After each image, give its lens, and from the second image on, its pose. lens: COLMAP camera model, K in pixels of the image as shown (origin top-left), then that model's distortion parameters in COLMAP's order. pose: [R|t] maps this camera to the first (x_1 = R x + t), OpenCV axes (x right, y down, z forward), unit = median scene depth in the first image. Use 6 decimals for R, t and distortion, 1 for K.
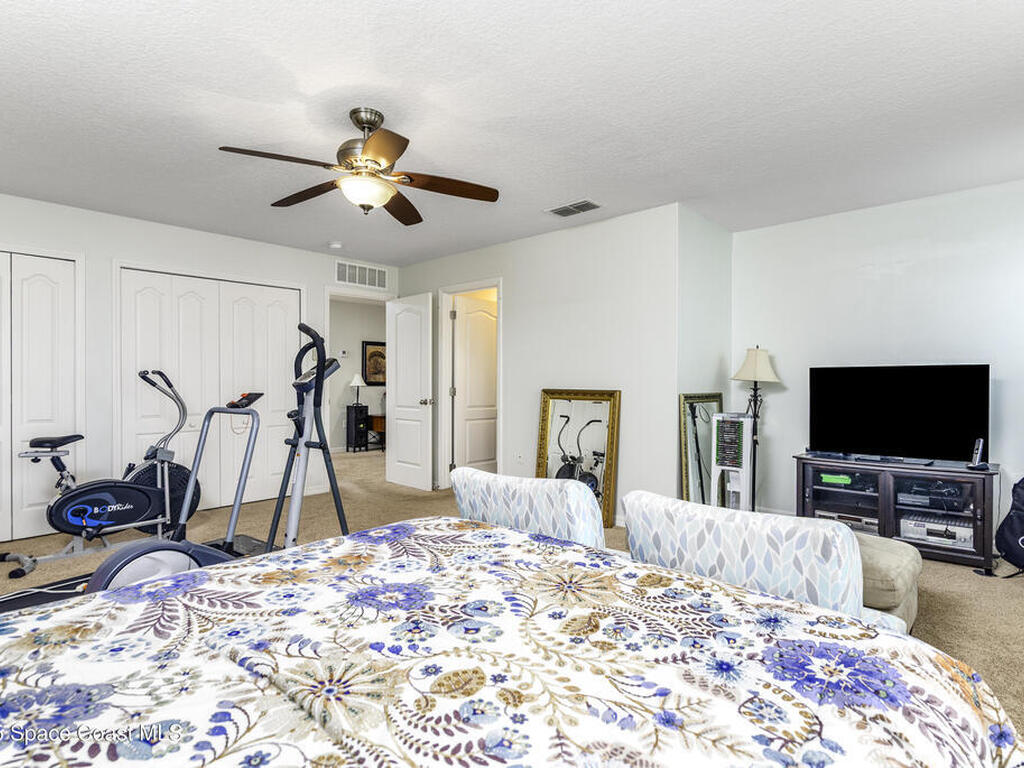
lens RADIAL K [[548.1, 0, 511.9], [0, 548.1, 391.0], [0, 0, 1]] dist [0.019596, -0.000267]
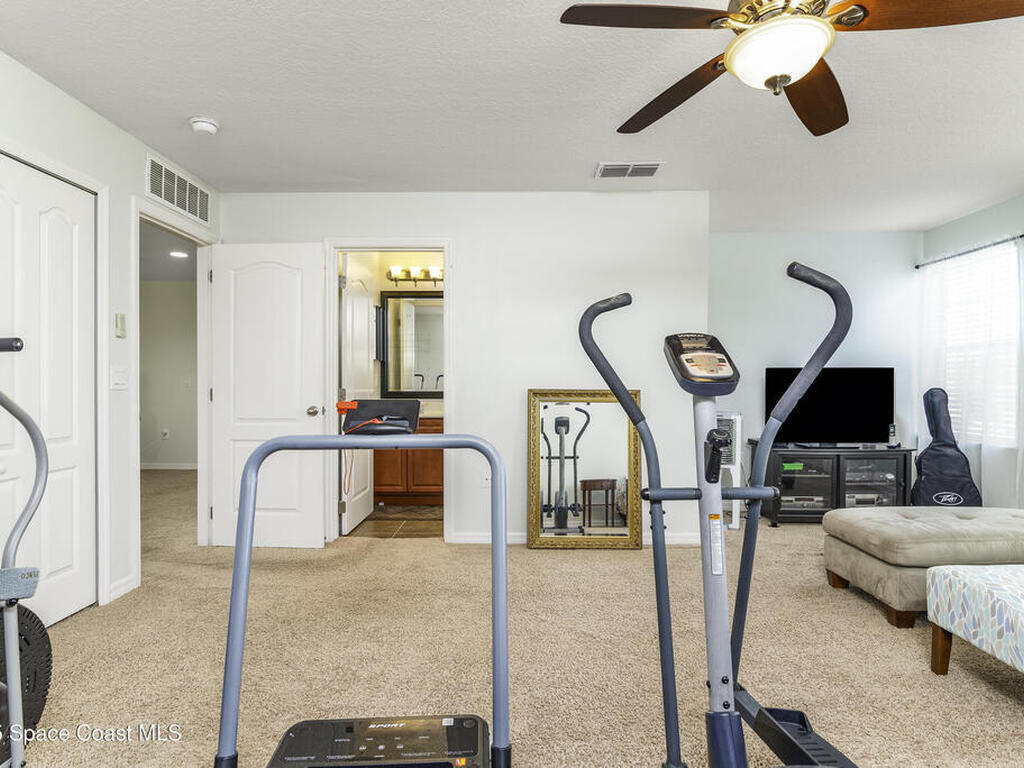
lens RADIAL K [[548.1, 0, 511.9], [0, 548.1, 391.0], [0, 0, 1]] dist [0.019596, -0.000267]
pose [[0.755975, -0.006258, 0.654570, -0.560552], [0.011065, 0.999934, -0.003219, 0.001286], [-0.654507, 0.009676, 0.755994, 0.490562]]
